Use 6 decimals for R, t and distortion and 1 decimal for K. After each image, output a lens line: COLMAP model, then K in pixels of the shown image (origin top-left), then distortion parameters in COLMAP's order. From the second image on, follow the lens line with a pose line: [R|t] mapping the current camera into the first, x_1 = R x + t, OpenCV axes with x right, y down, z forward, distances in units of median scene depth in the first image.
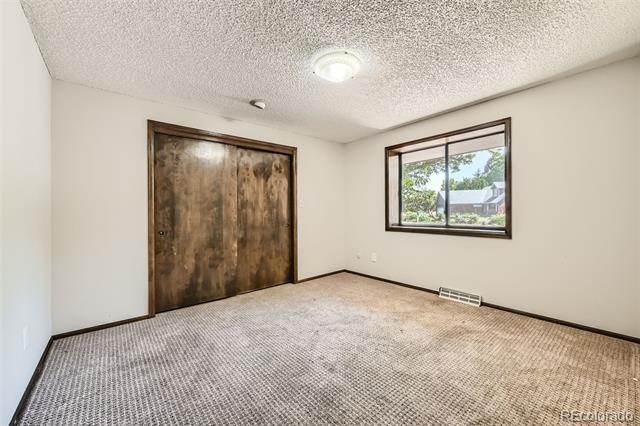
lens RADIAL K [[255.0, 0, 320.6], [0, 255.0, 211.2], [0, 0, 1]] dist [0.001094, 0.000245]
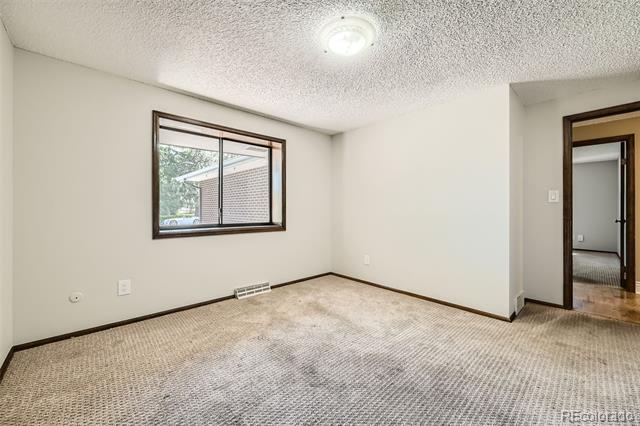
lens RADIAL K [[255.0, 0, 320.6], [0, 255.0, 211.2], [0, 0, 1]] dist [0.001094, 0.000245]
pose [[-0.050412, 0.004288, 0.998719, -0.549424], [-0.003413, 0.999984, -0.004465, 0.010578], [-0.998723, -0.003634, -0.050396, 0.805361]]
